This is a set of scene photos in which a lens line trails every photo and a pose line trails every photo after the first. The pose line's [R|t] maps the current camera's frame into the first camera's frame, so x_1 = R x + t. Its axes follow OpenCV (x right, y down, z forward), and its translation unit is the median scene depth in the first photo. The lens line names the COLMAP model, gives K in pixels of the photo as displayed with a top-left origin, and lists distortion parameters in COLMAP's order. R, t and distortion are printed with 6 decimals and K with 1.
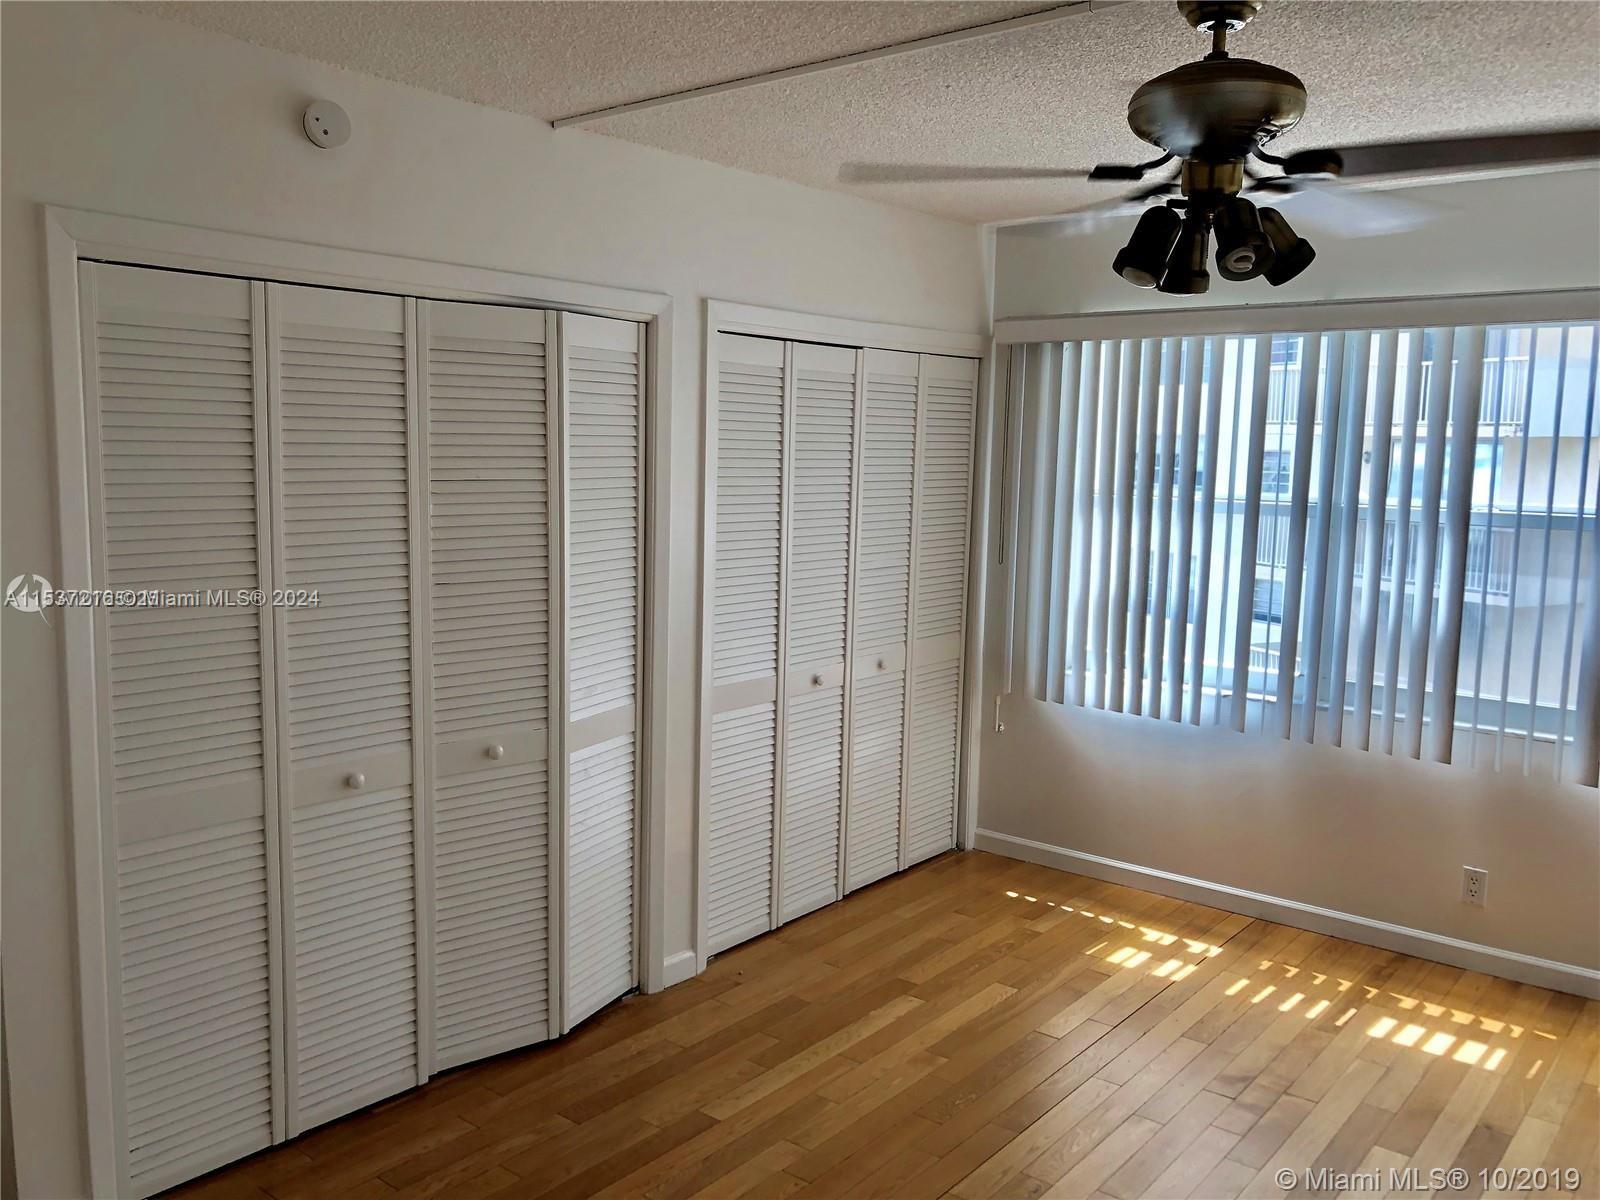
lens RADIAL K [[1296.4, 0, 800.0], [0, 1296.4, 600.0], [0, 0, 1]] dist [0.006027, 0.002378]
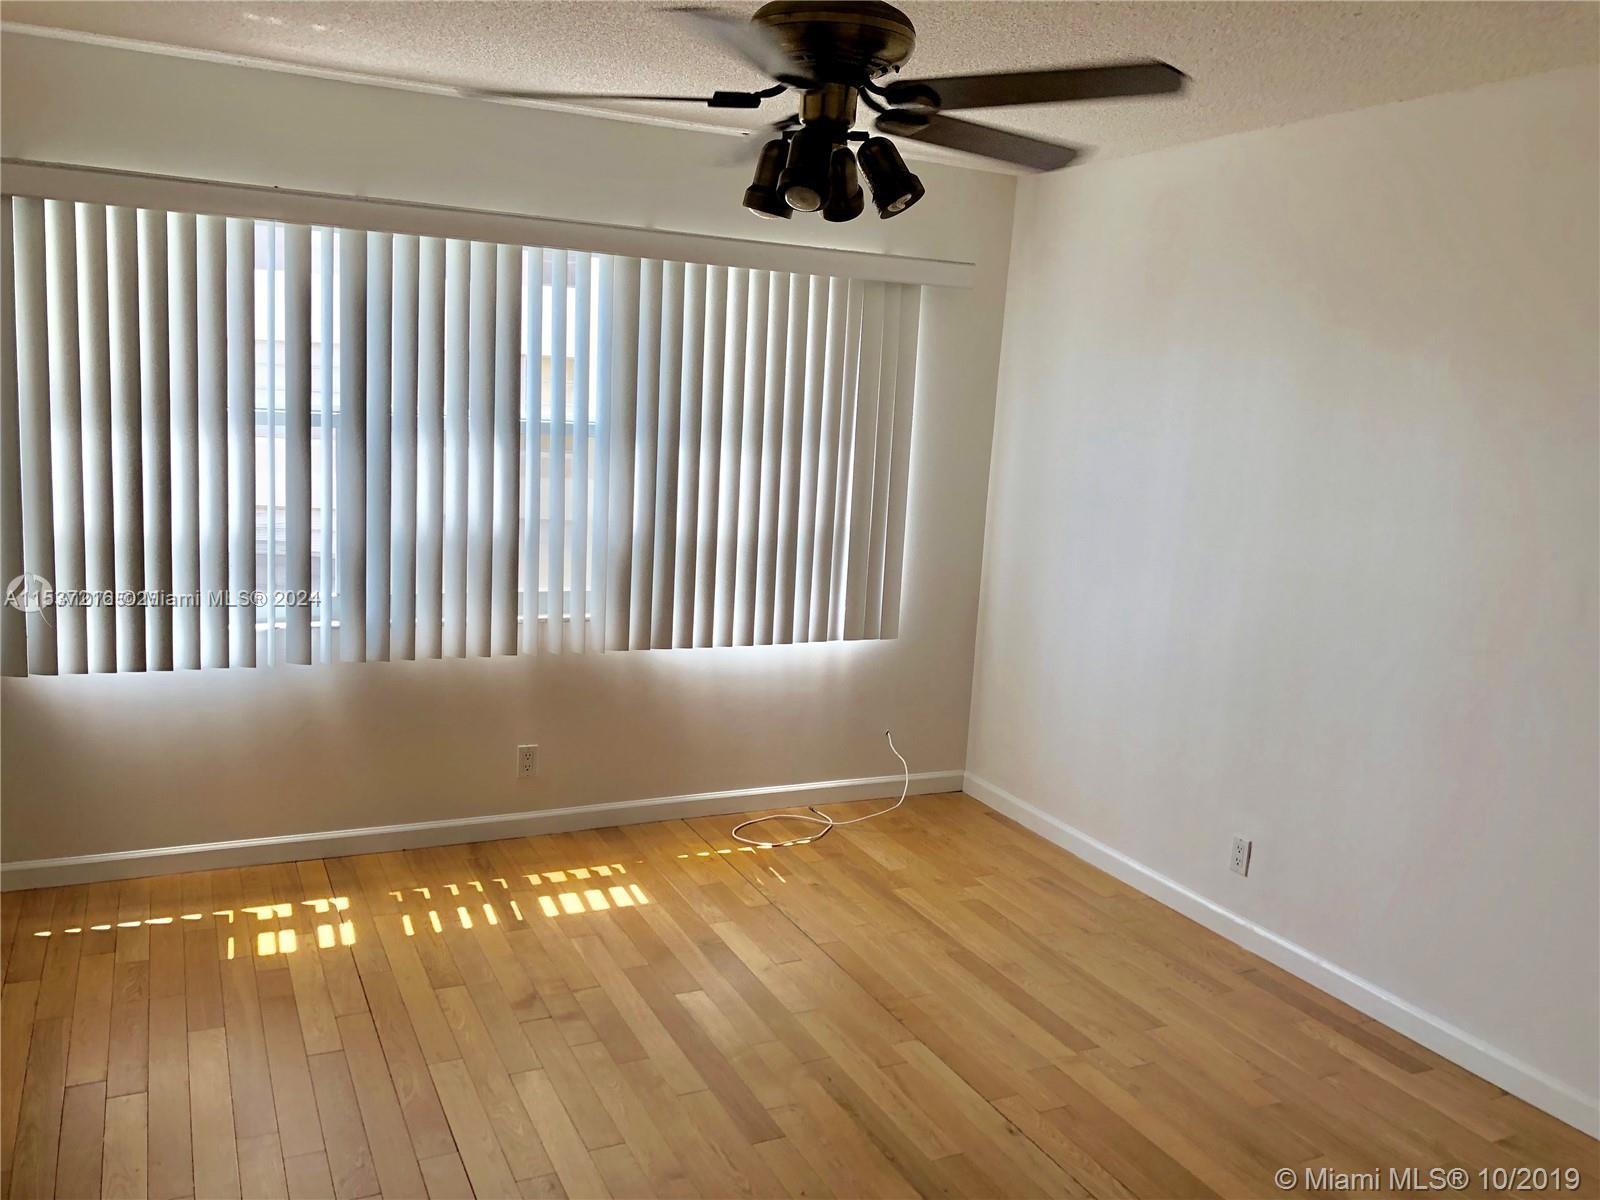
lens RADIAL K [[1341.6, 0, 800.0], [0, 1341.6, 600.0], [0, 0, 1]] dist [0.000623, -0.001680]
pose [[0.412582, -0.143973, 0.899471, -0.390585], [0.063048, 0.989576, 0.129476, -0.048117], [-0.908736, 0.003290, 0.417359, 0.314361]]
